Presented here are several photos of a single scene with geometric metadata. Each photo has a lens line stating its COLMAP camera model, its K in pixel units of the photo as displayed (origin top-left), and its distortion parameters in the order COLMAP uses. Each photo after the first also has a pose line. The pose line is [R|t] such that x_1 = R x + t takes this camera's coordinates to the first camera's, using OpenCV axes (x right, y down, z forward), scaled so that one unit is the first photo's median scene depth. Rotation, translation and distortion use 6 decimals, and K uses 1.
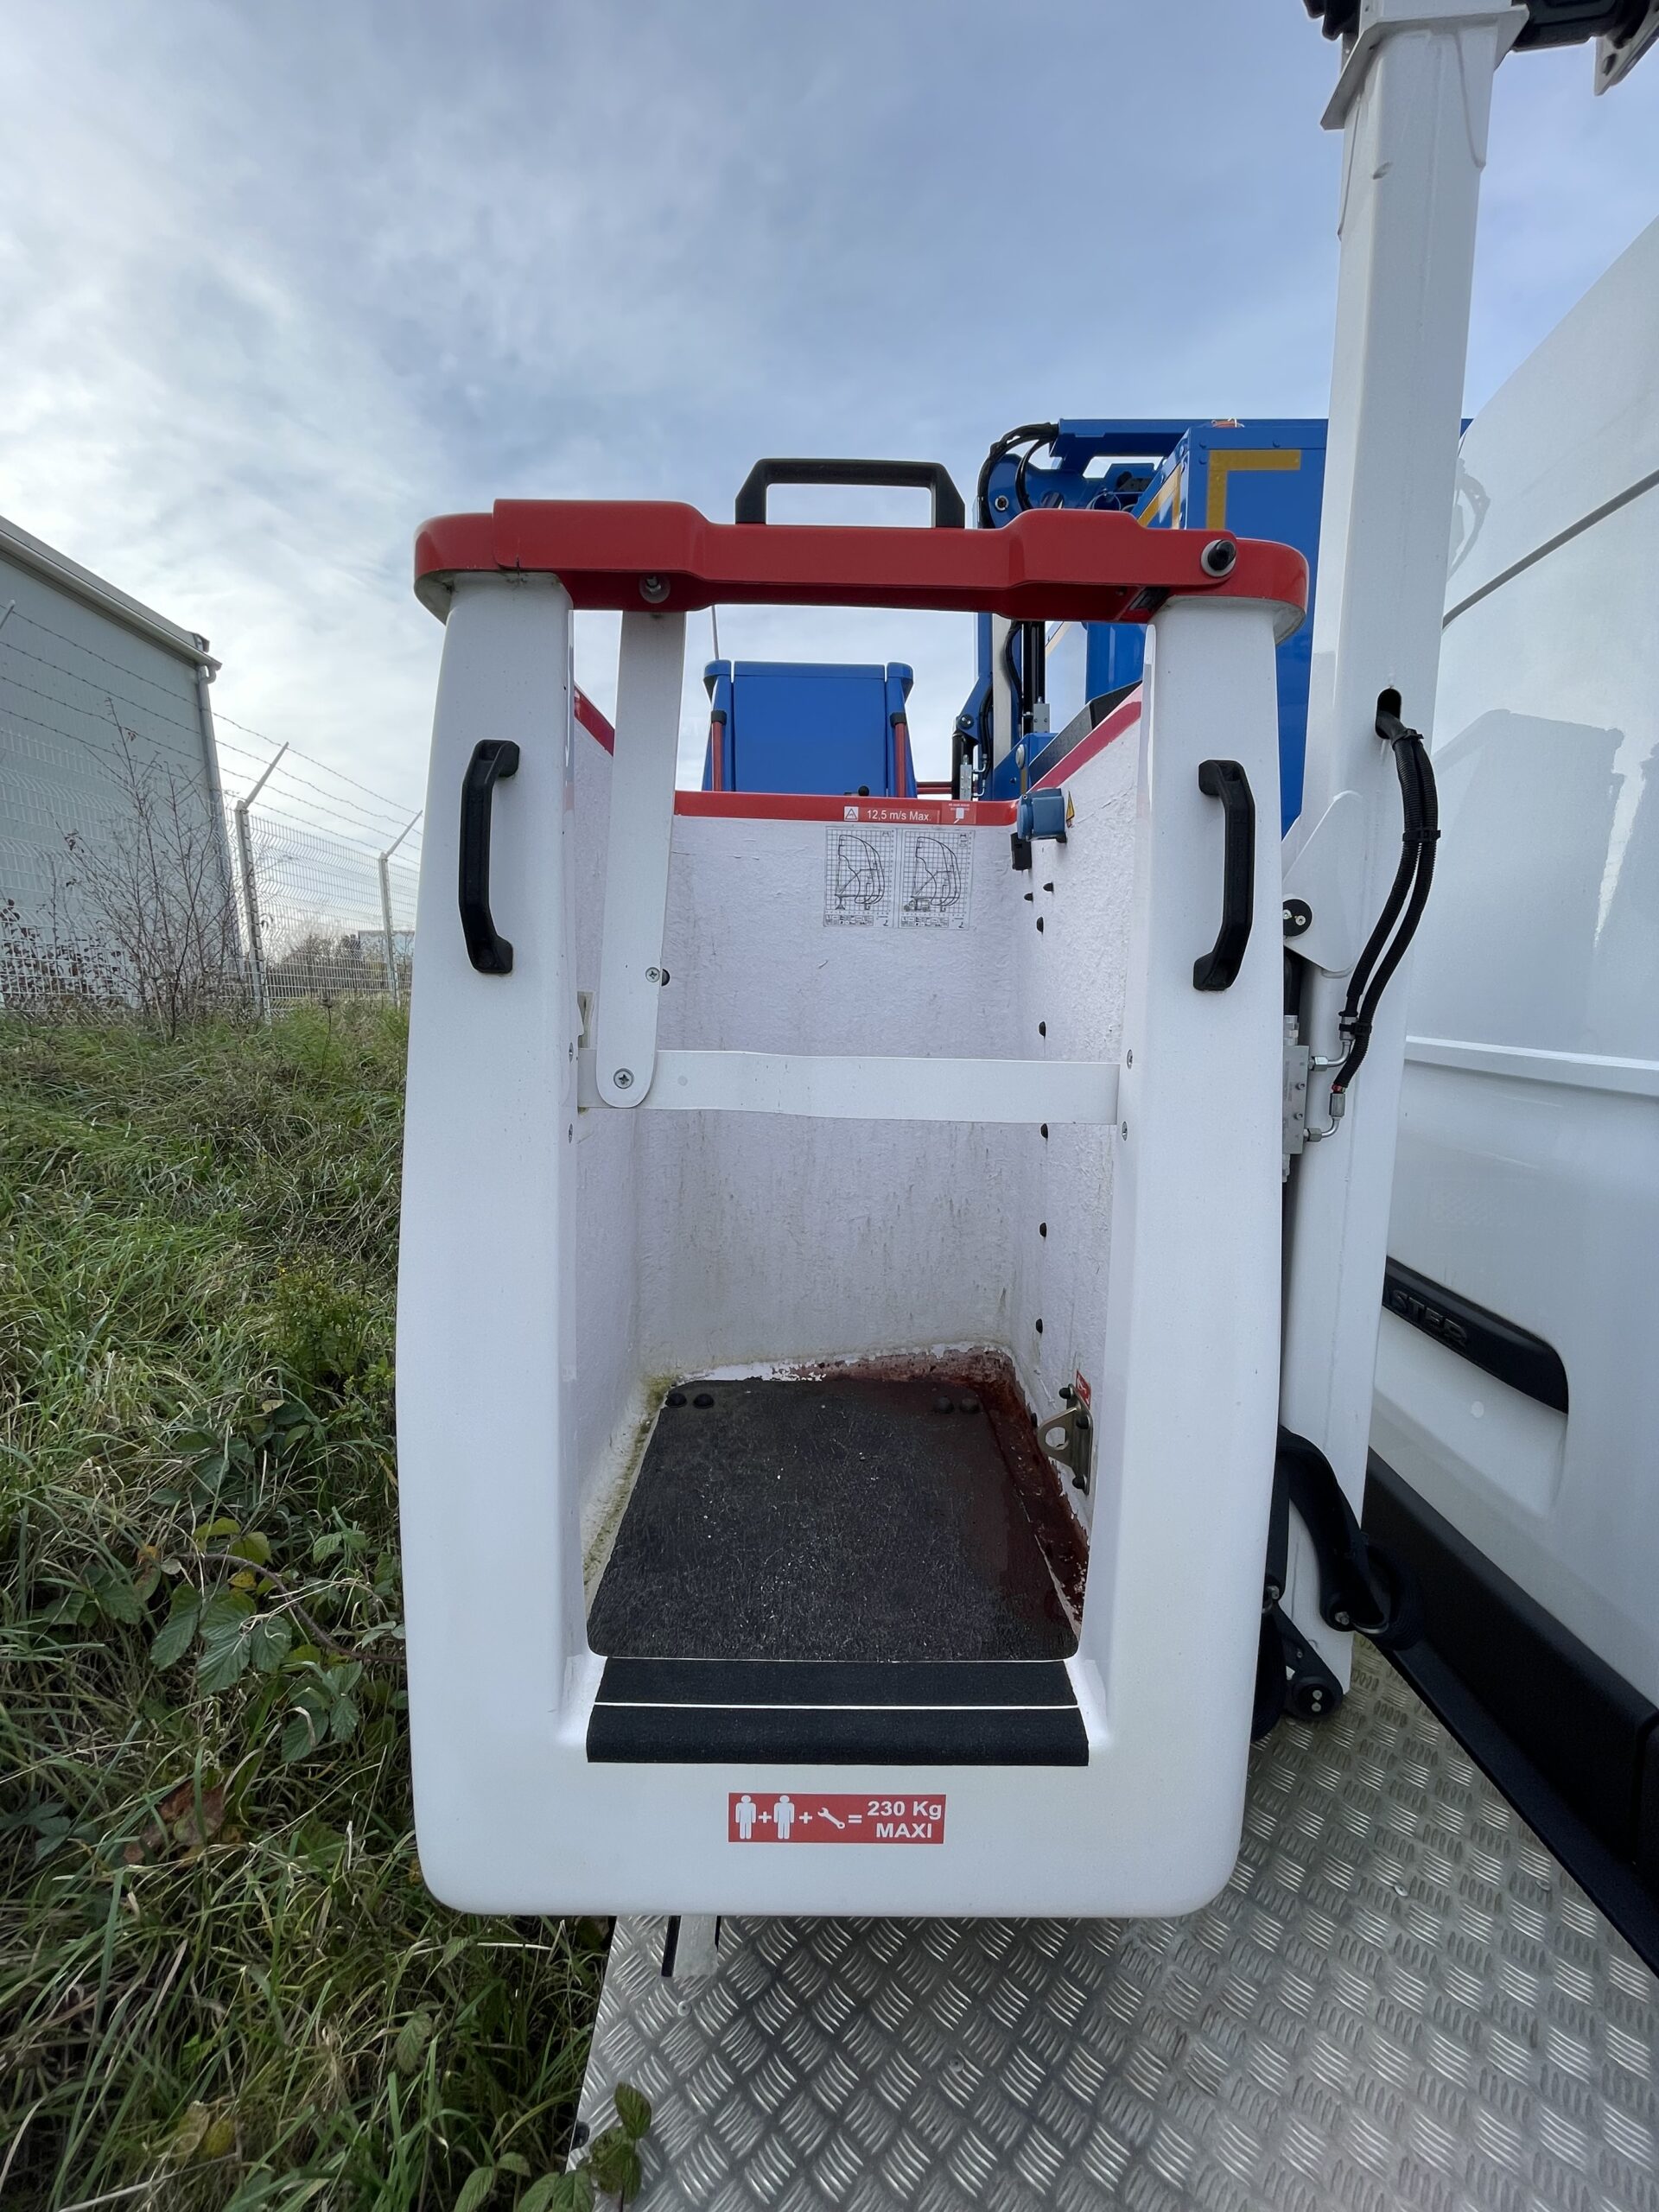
lens RADIAL K [[897.5, 0, 829.5], [0, 897.5, 1106.0], [0, 0, 1]] dist [-0.035577, 0.021485]
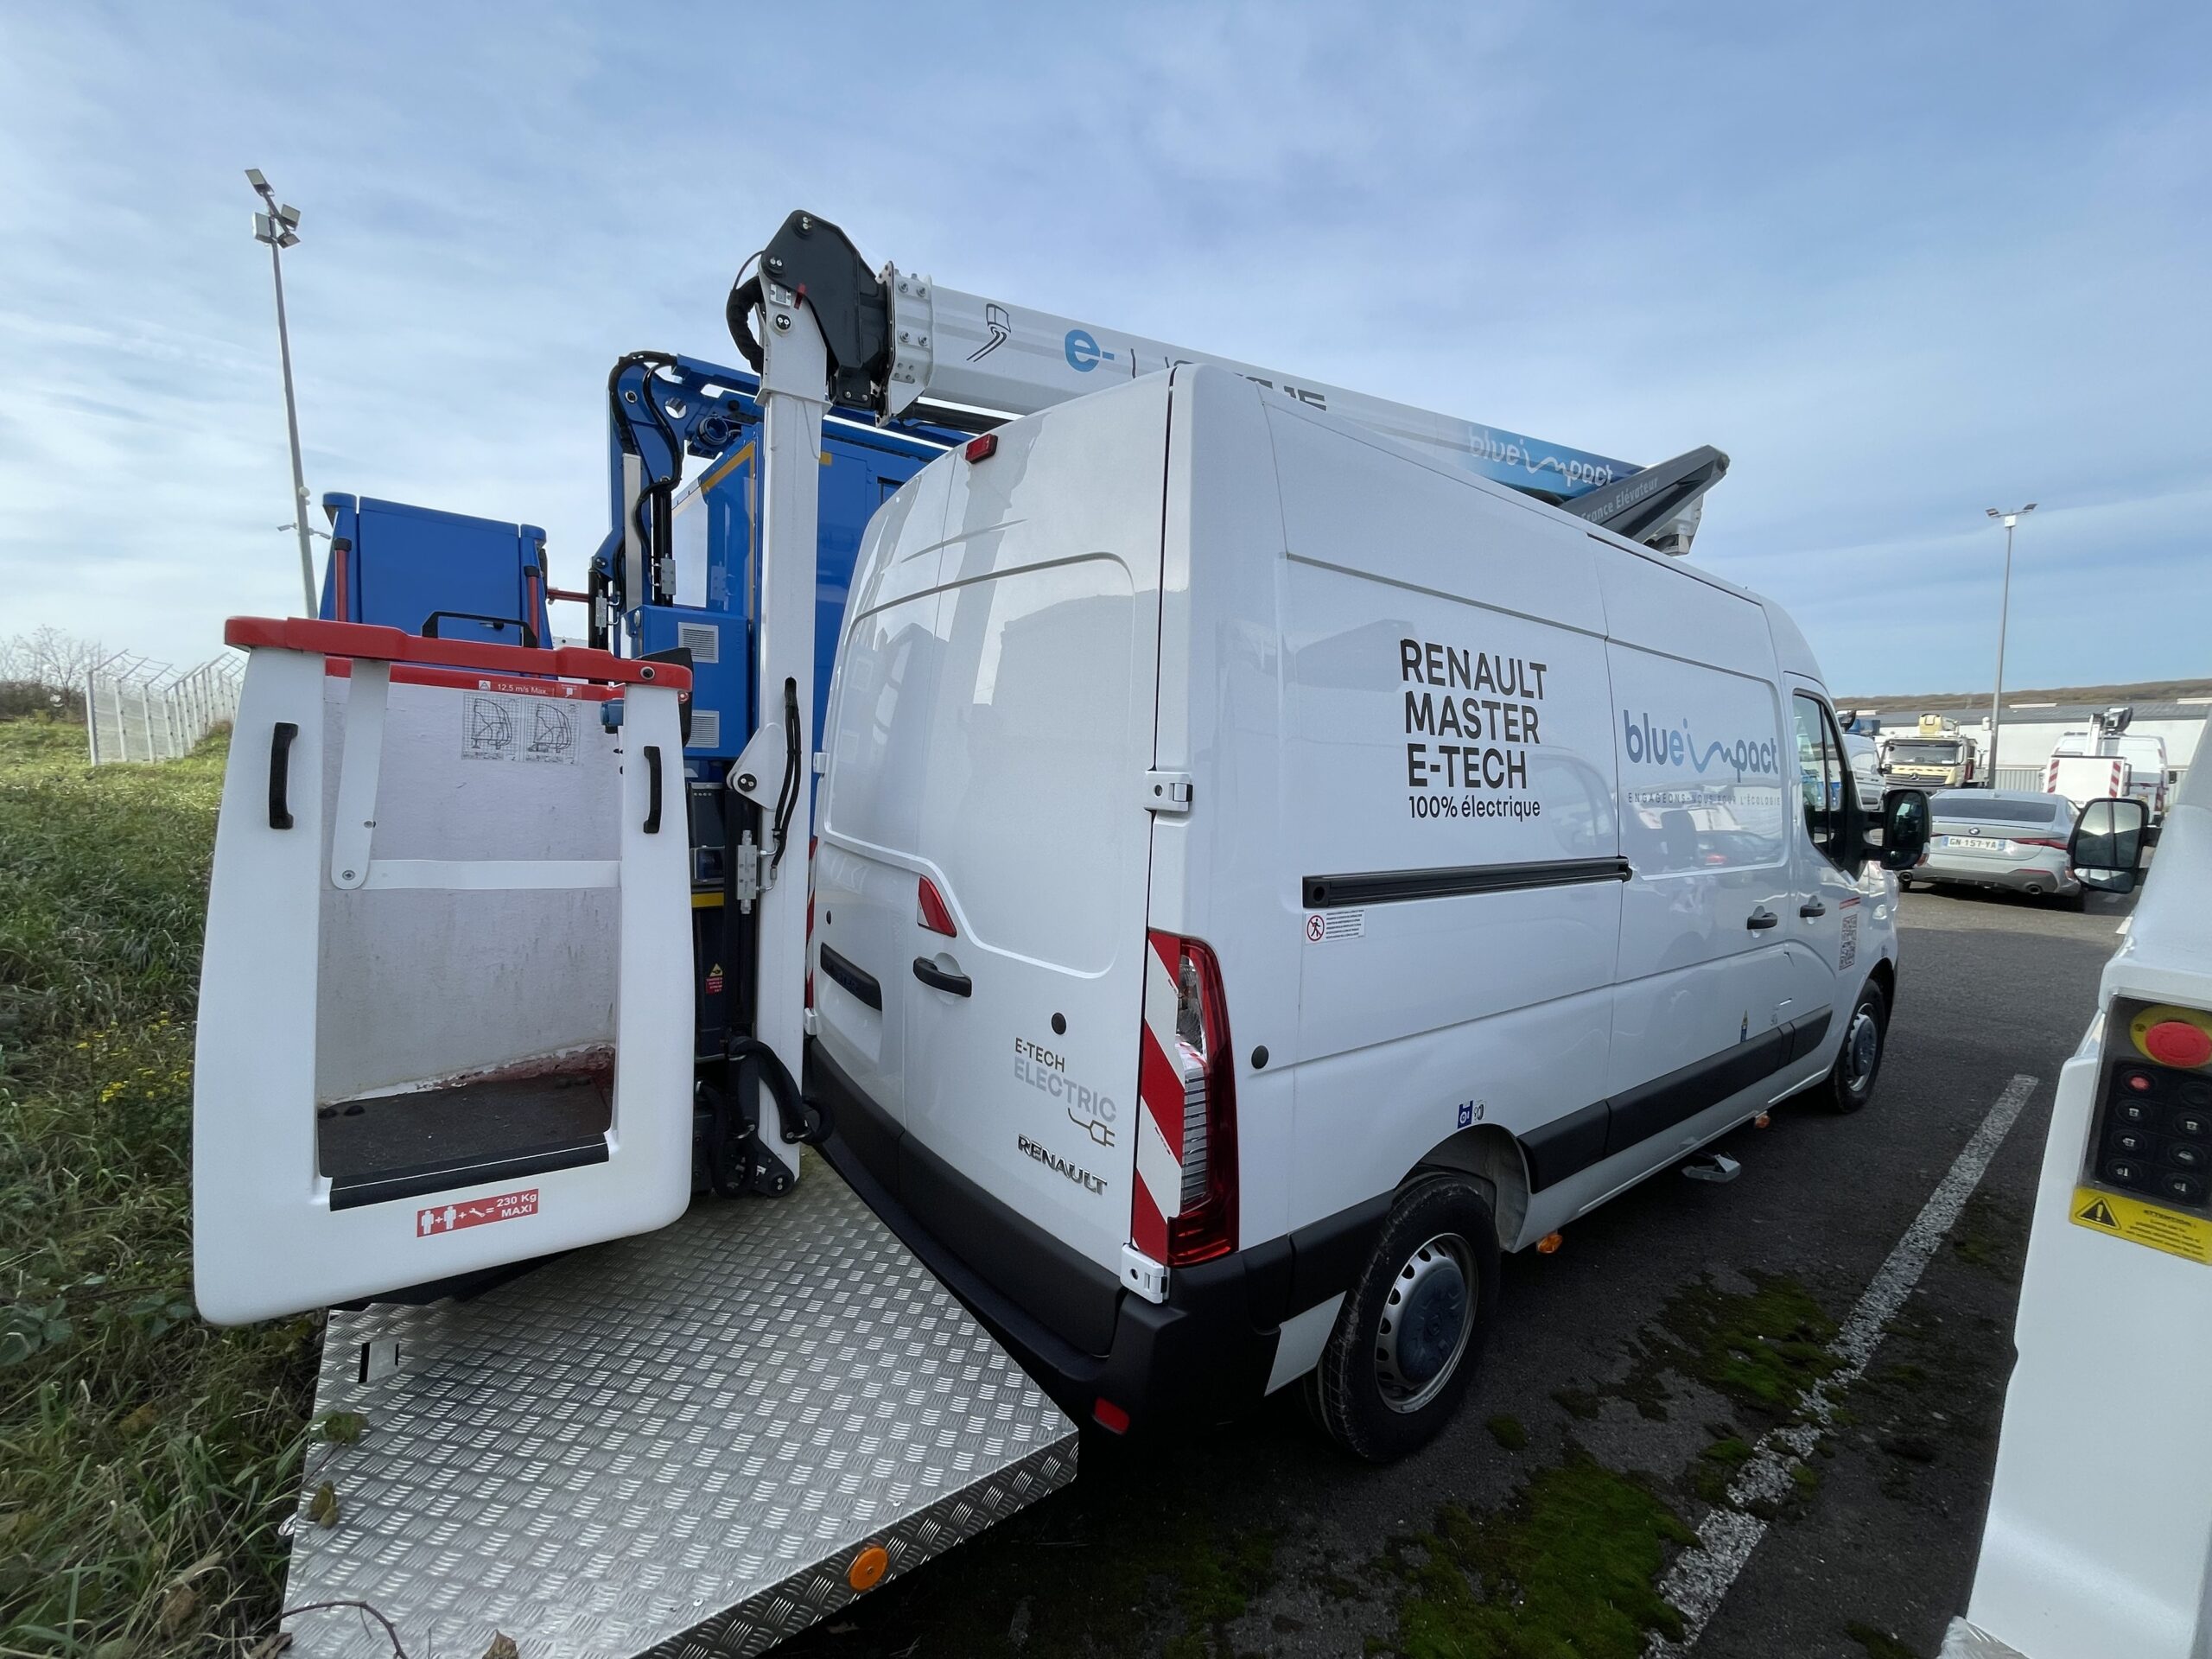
lens RADIAL K [[897.5, 0, 1106.0], [0, 897.5, 829.5], [0, 0, 1]] dist [-0.035577, 0.021485]
pose [[0.807335, -0.005958, 0.590063, -0.015396], [0.036592, 0.998530, -0.039983, 0.005955], [-0.588958, 0.053871, 0.806366, -0.993176]]
